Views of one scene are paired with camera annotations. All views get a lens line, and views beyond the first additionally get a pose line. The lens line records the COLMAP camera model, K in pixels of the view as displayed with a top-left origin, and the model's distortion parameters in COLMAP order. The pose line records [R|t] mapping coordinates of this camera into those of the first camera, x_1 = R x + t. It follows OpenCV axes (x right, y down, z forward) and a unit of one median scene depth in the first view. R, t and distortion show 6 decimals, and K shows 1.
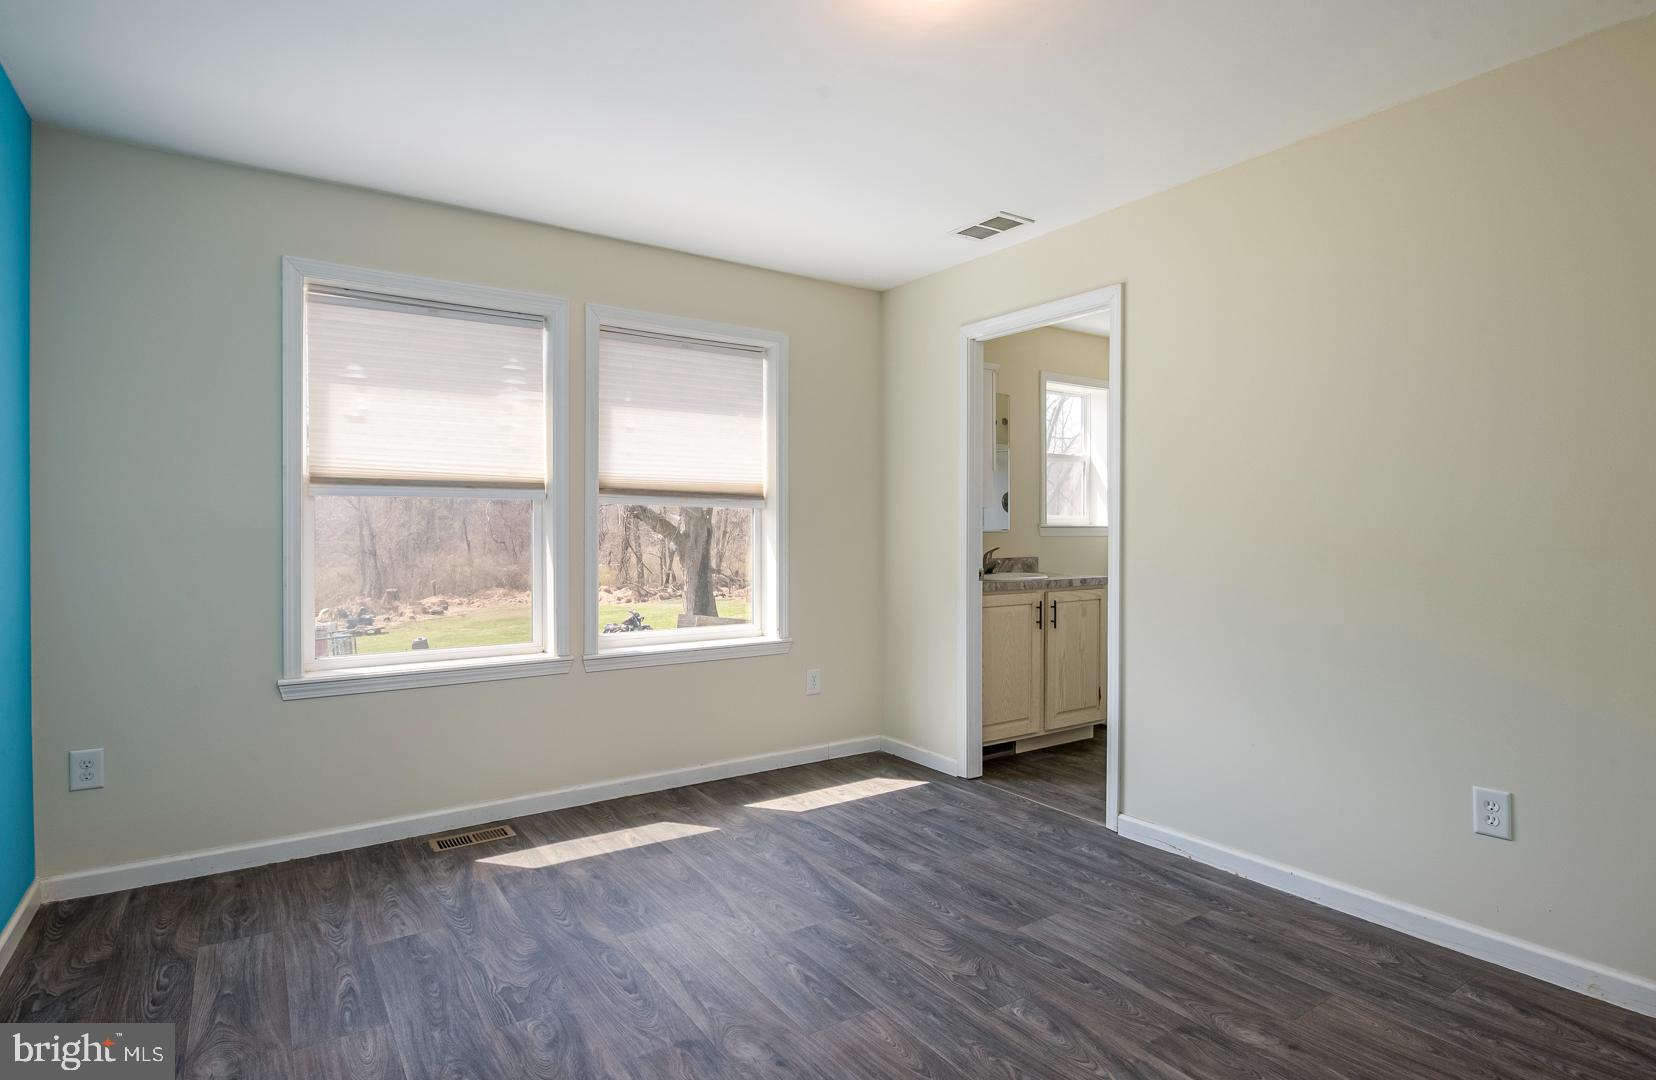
lens RADIAL K [[851.9, 0, 829.8], [0, 851.9, 528.9], [0, 0, 1]] dist [0.005646, -0.006339]
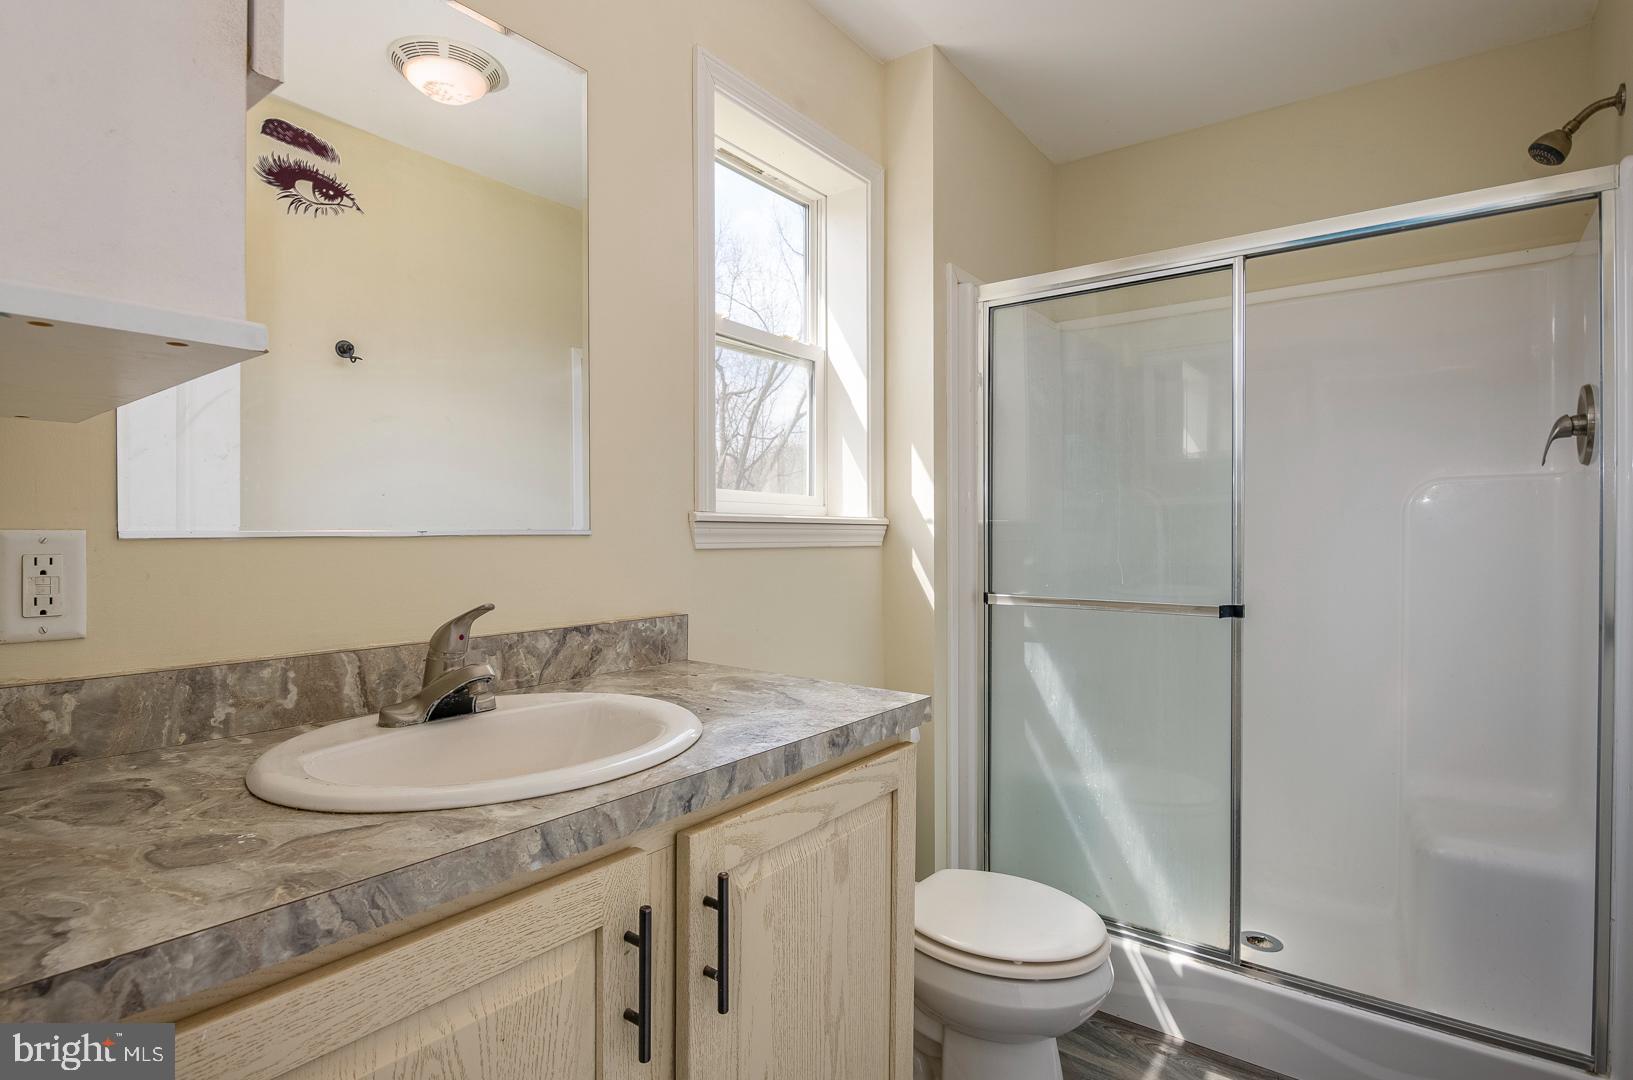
lens RADIAL K [[835.1, 0, 814.8], [0, 835.1, 535.3], [0, 0, 1]] dist [-0.001161, -0.000169]
pose [[0.946587, -0.006164, 0.322390, 0.205710], [0.005565, 0.999981, 0.002781, 0.002323], [-0.322401, -0.000838, 0.946603, 0.746807]]
